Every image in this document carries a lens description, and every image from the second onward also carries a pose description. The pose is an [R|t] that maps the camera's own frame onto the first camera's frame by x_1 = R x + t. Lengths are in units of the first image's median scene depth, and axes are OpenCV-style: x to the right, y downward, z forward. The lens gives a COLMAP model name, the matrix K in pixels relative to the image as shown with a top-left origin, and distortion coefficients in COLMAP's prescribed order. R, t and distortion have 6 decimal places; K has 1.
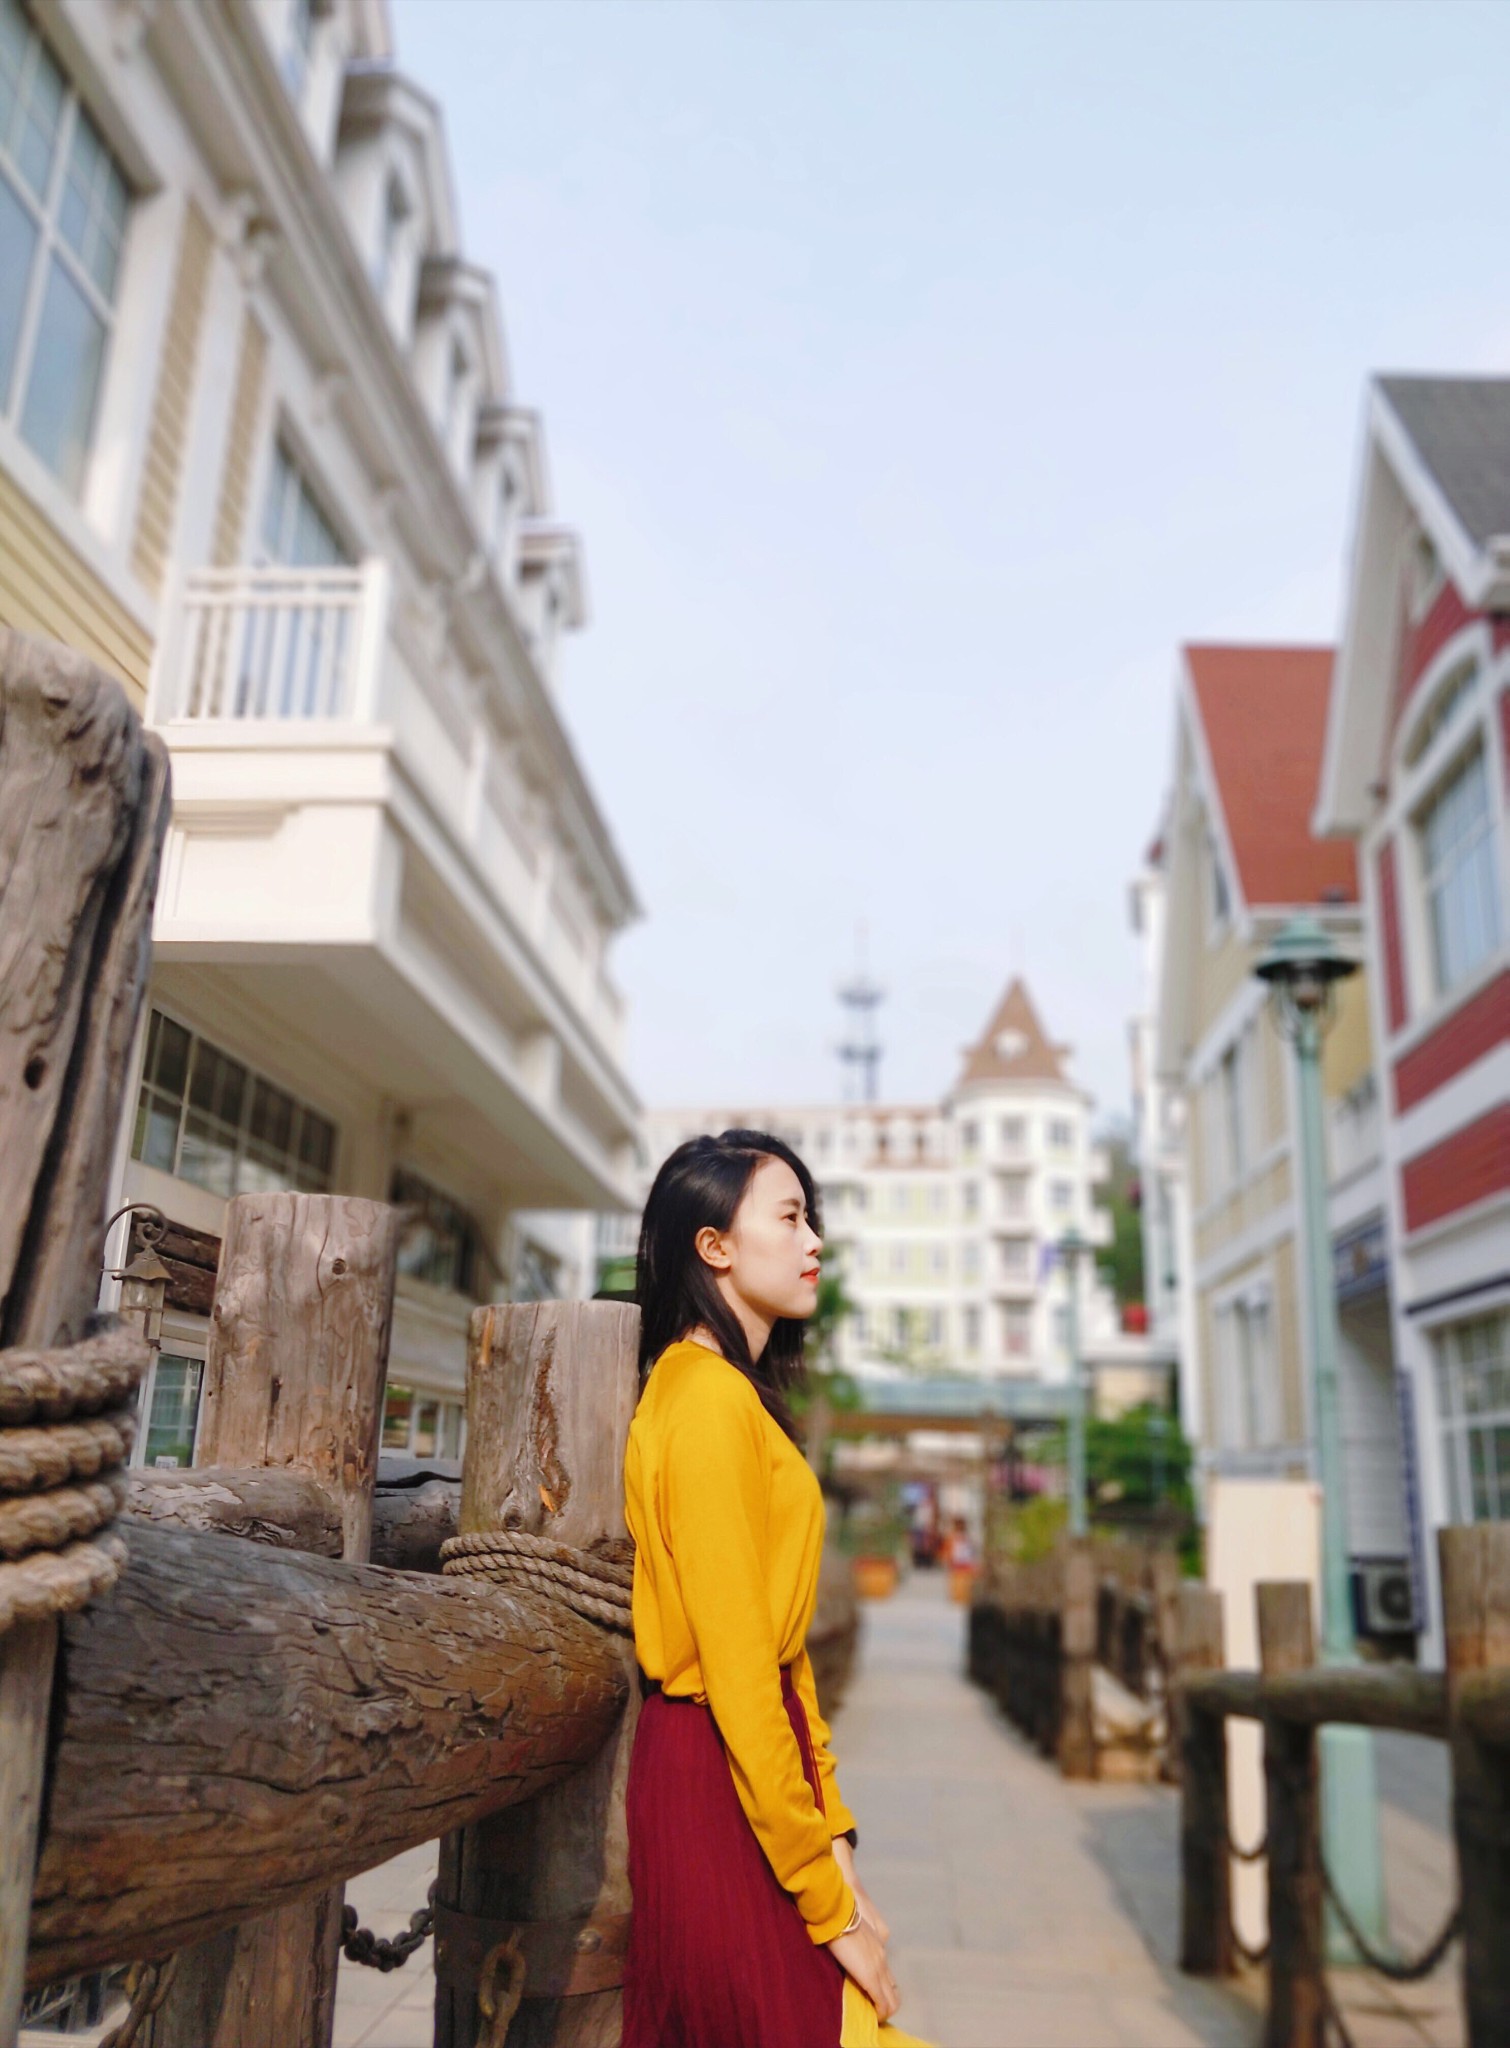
lens RADIAL K [[1648.7, 0, 764.5], [0, 1648.7, 1008.7], [0, 0, 1]] dist [0.080689, -0.129371]
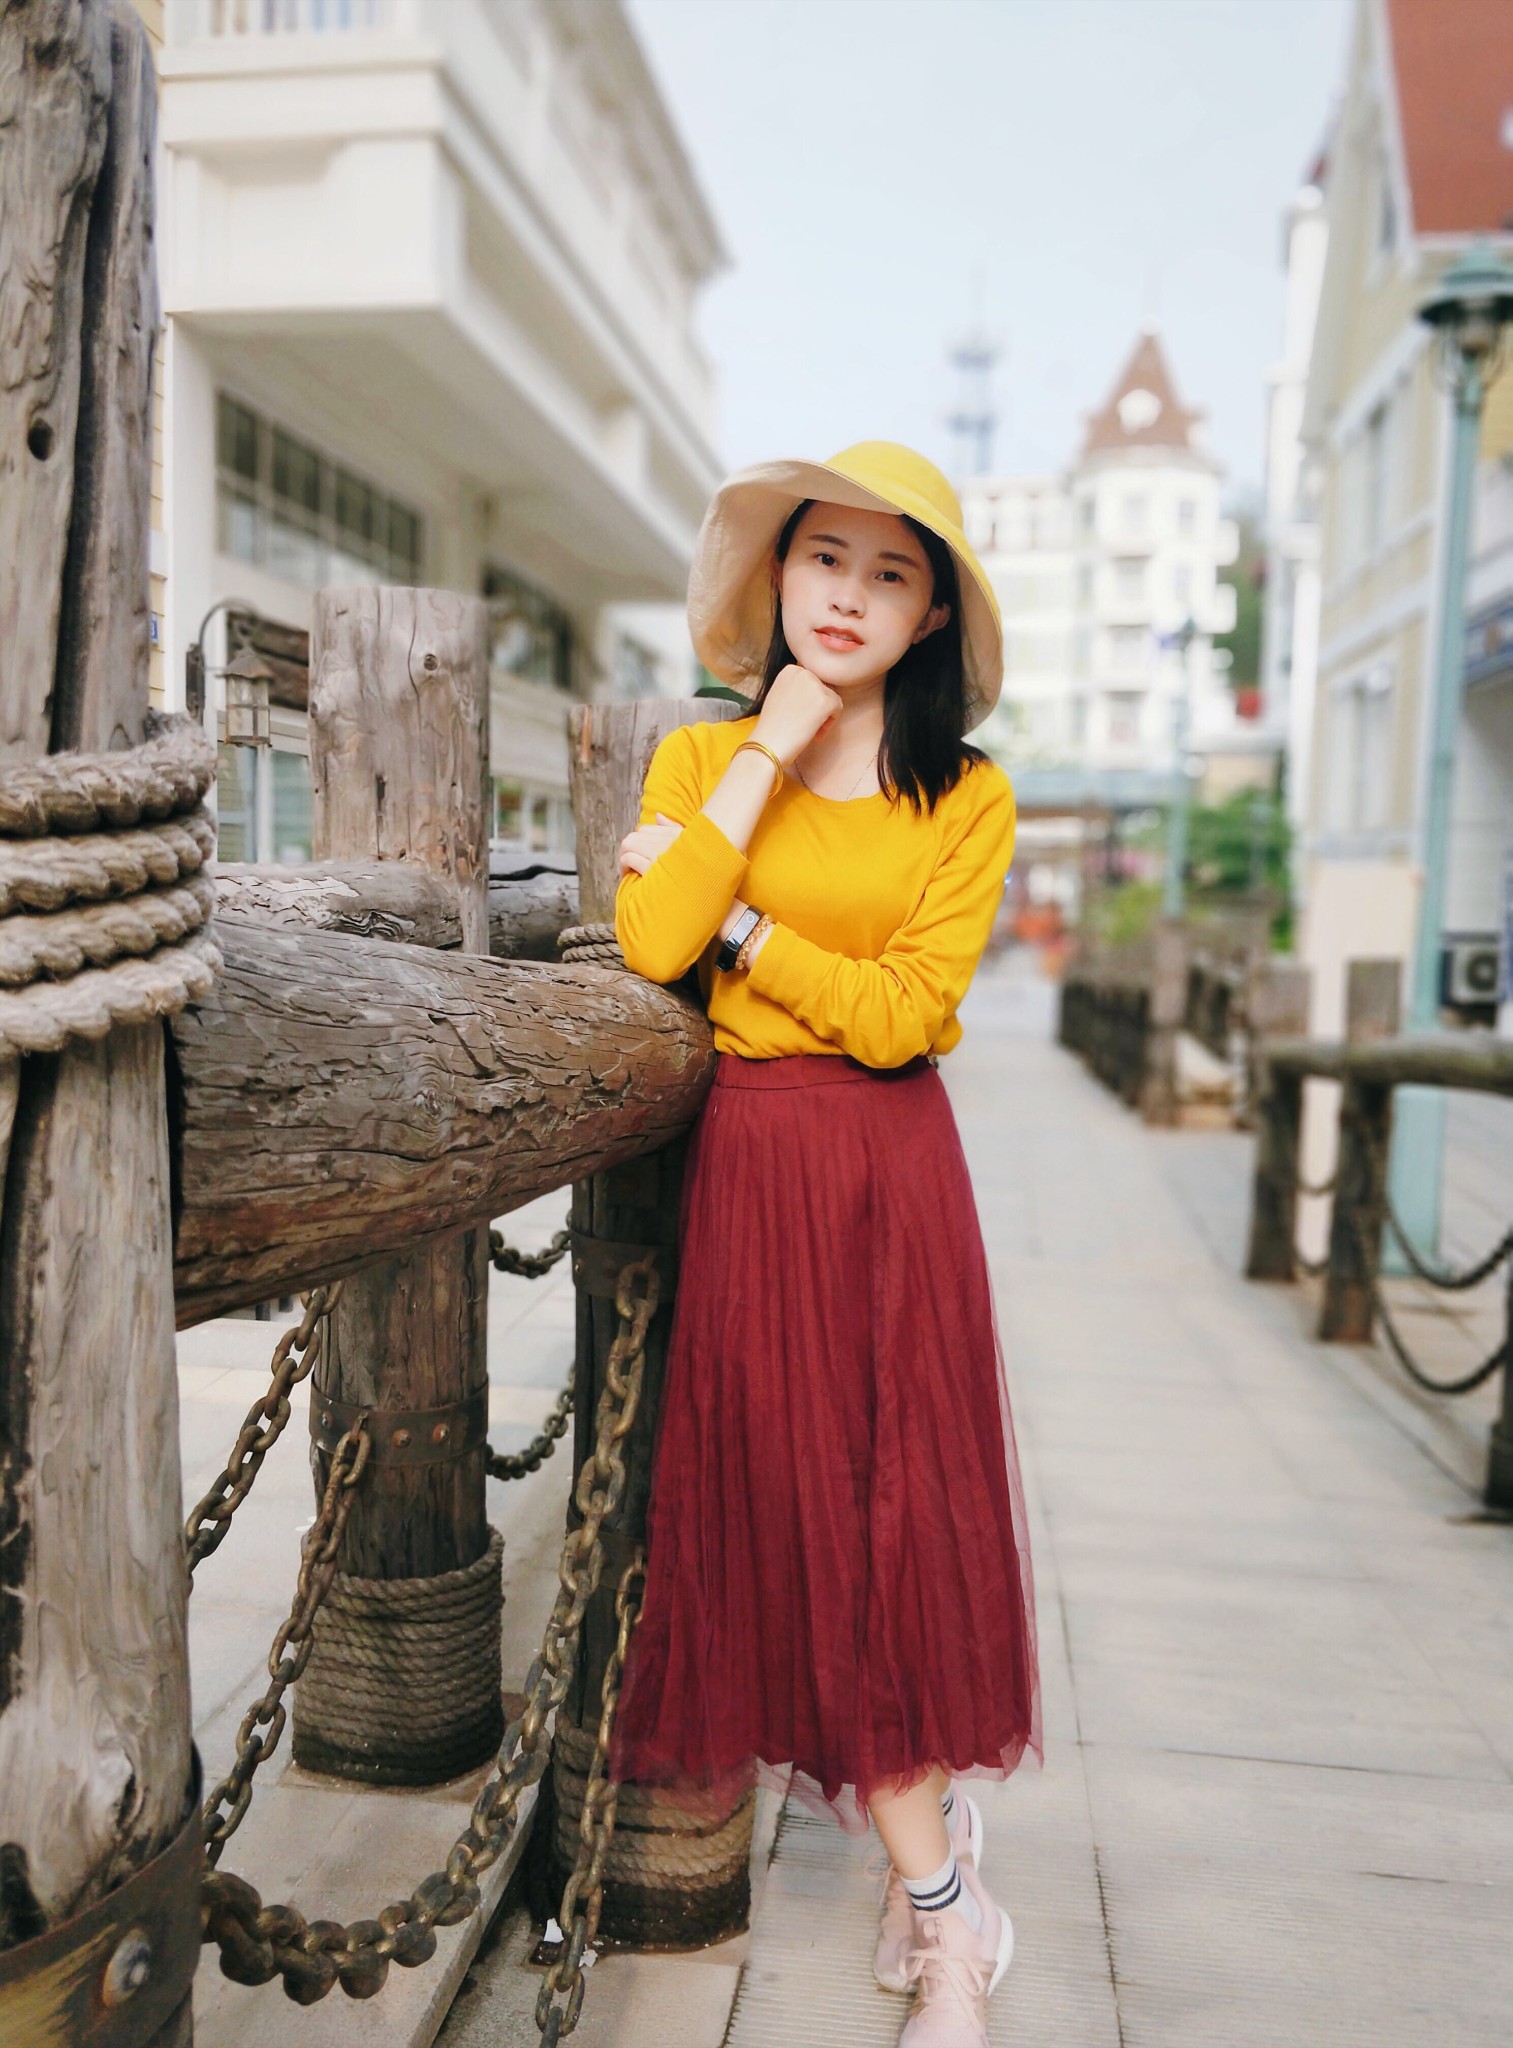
lens RADIAL K [[1648.7, 0, 766.0], [0, 1648.7, 1008.7], [0, 0, 1]] dist [0.080689, -0.129371]
pose [[0.998123, -0.000203, -0.061235, -0.001250], [0.021900, 0.935039, 0.353867, 0.005682], [0.057185, -0.354544, 0.933289, 0.033692]]
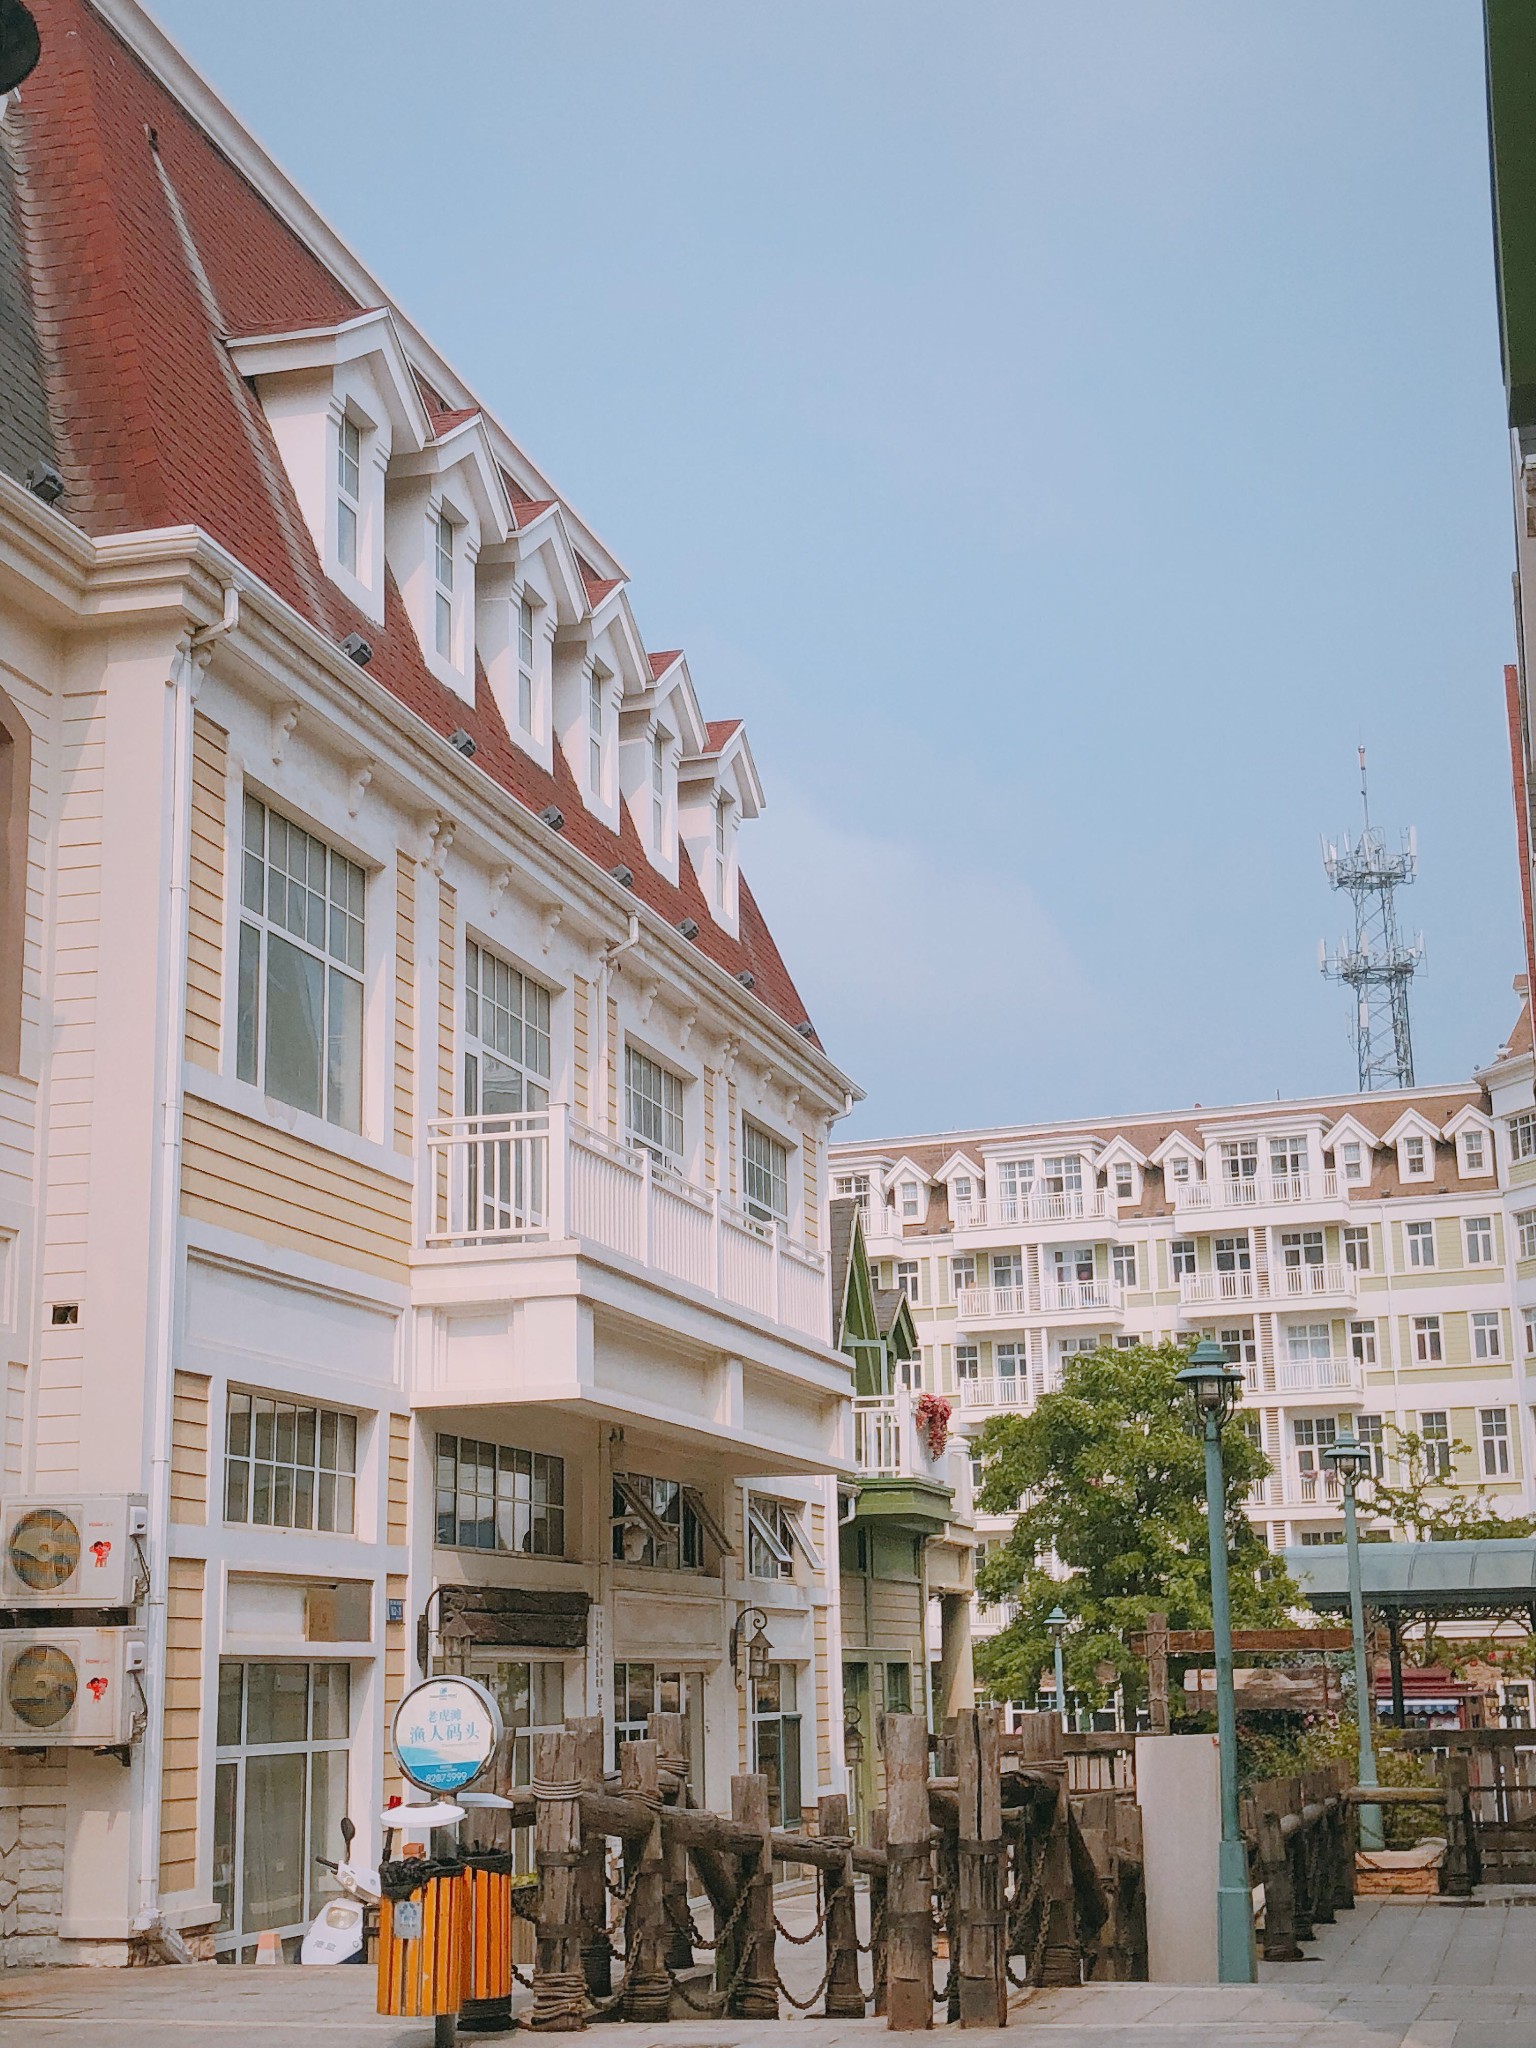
lens RADIAL K [[2920.0, 0, 768.0], [0, 2920.0, 1024.0], [0, 0, 1]] dist [0.010327, 0.011236]
pose [[0.981837, -0.086413, -0.168907, 1.168777], [0.095245, 0.994441, 0.044889, -1.404572], [0.164090, -0.060161, 0.984609, -4.471378]]
